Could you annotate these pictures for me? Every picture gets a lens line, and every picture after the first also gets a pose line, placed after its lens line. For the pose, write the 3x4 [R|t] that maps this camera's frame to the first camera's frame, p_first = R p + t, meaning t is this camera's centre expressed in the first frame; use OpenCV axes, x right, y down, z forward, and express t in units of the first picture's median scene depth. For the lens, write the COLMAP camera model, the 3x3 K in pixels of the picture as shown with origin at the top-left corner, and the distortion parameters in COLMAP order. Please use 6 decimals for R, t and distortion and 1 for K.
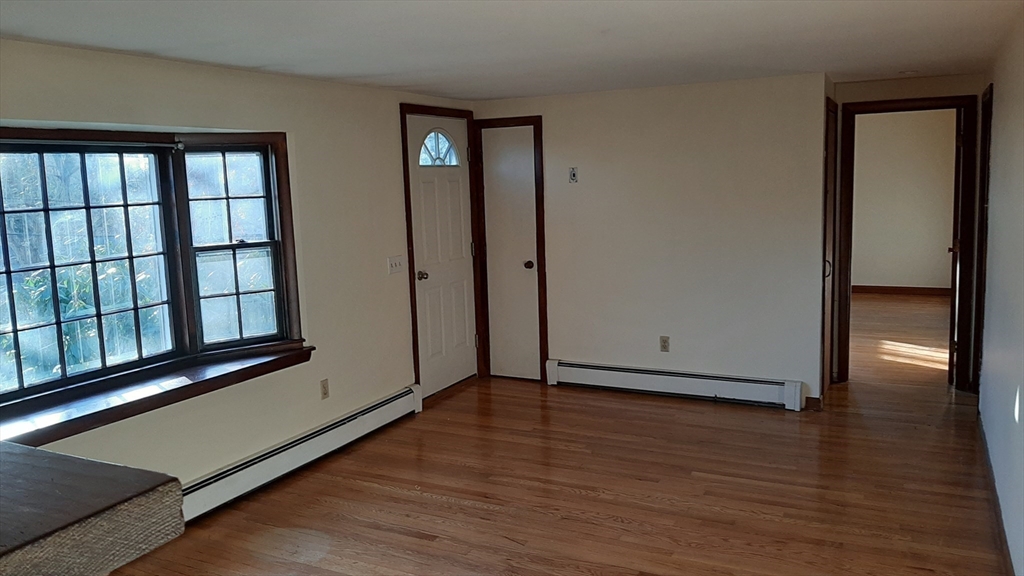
lens RADIAL K [[797.6, 0, 512.0], [0, 797.6, 288.0], [0, 0, 1]] dist [0.205883, -0.373691]
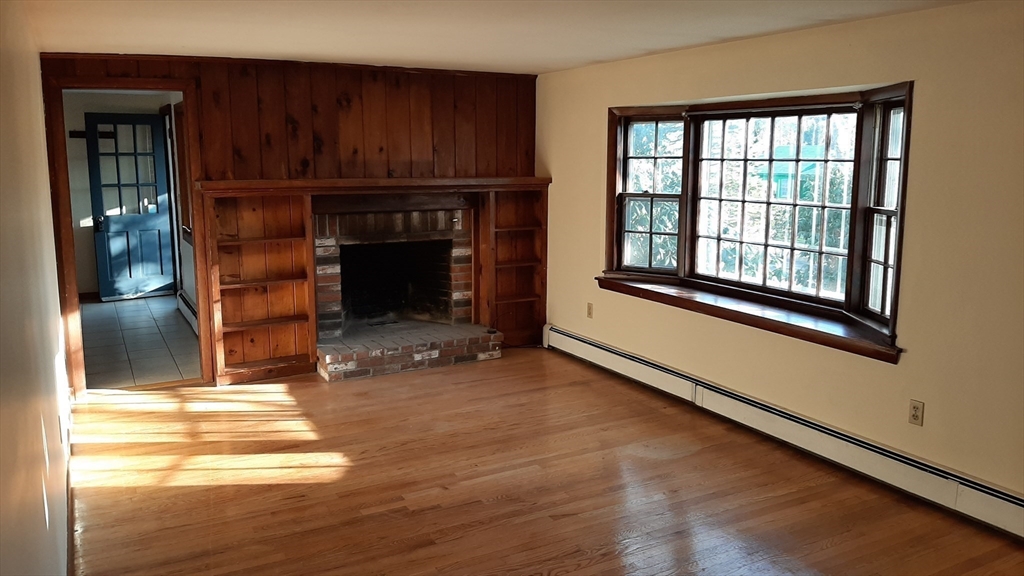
lens RADIAL K [[797.6, 0, 512.0], [0, 797.6, 288.0], [0, 0, 1]] dist [0.205883, -0.373691]
pose [[-0.558918, 0.176037, -0.810322, 0.748569], [-0.093300, 0.957651, 0.272396, -0.208224], [0.823957, 0.227850, -0.518824, 1.324881]]
